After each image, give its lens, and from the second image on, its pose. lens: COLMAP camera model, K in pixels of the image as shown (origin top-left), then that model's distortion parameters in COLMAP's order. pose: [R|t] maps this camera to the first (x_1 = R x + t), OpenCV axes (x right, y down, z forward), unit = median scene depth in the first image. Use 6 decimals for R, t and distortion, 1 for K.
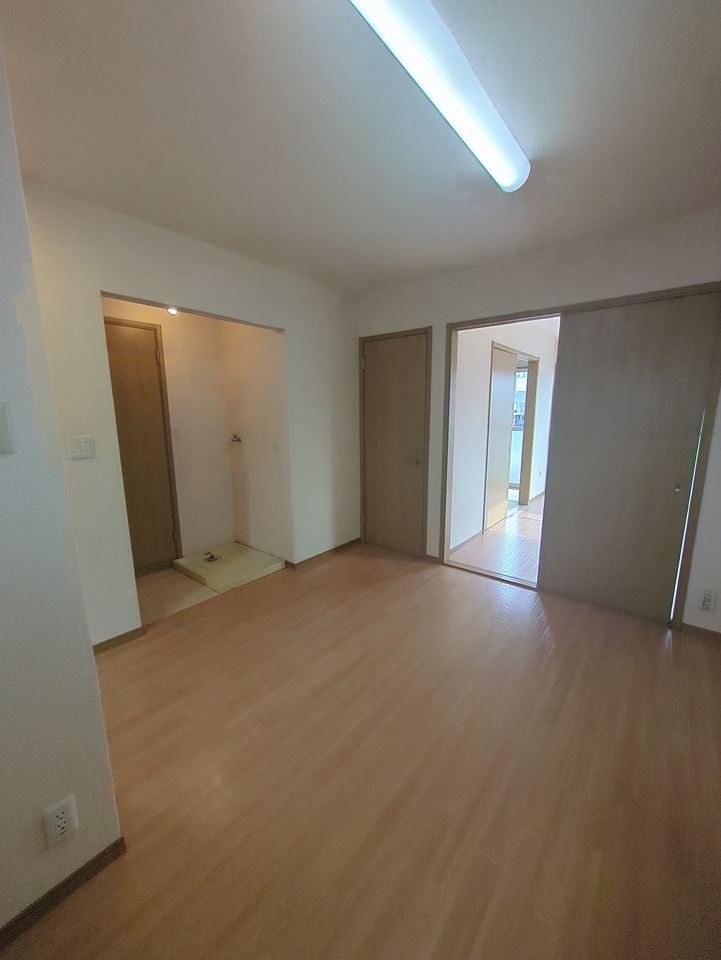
lens RADIAL K [[381.9, 0, 360.2], [0, 381.9, 480.4], [0, 0, 1]] dist [-0.000526, -0.000054]
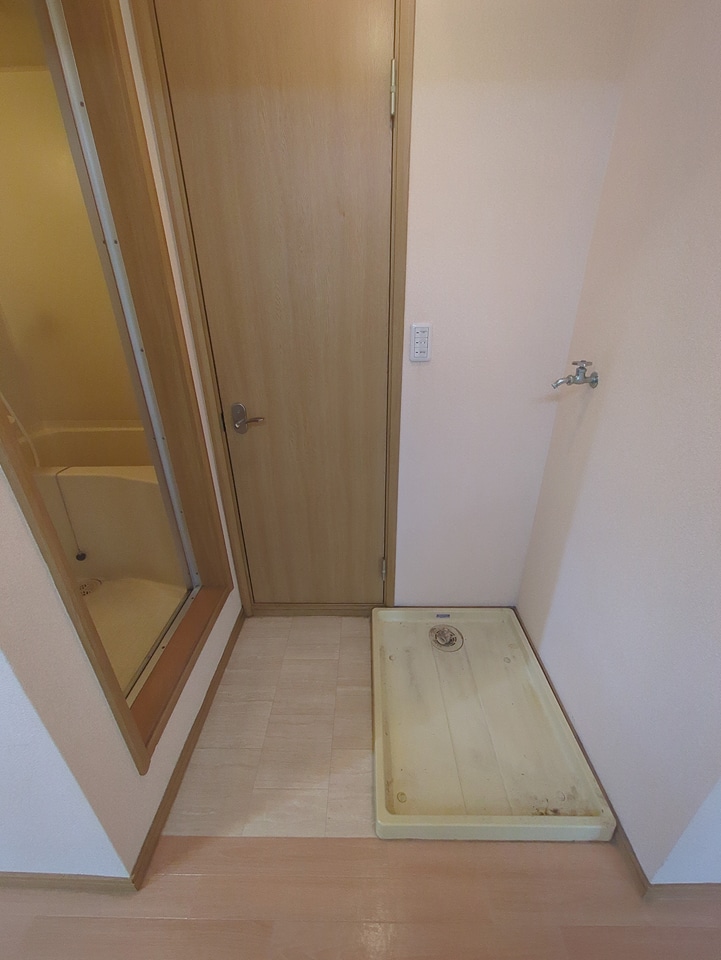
lens RADIAL K [[381.9, 0, 363.2], [0, 381.9, 476.6], [0, 0, 1]] dist [-0.000526, -0.000054]
pose [[0.623433, 0.331391, -0.708175, -0.192485], [-0.128927, 0.936909, 0.324928, -0.112169], [0.771174, -0.111268, 0.626825, 0.670012]]
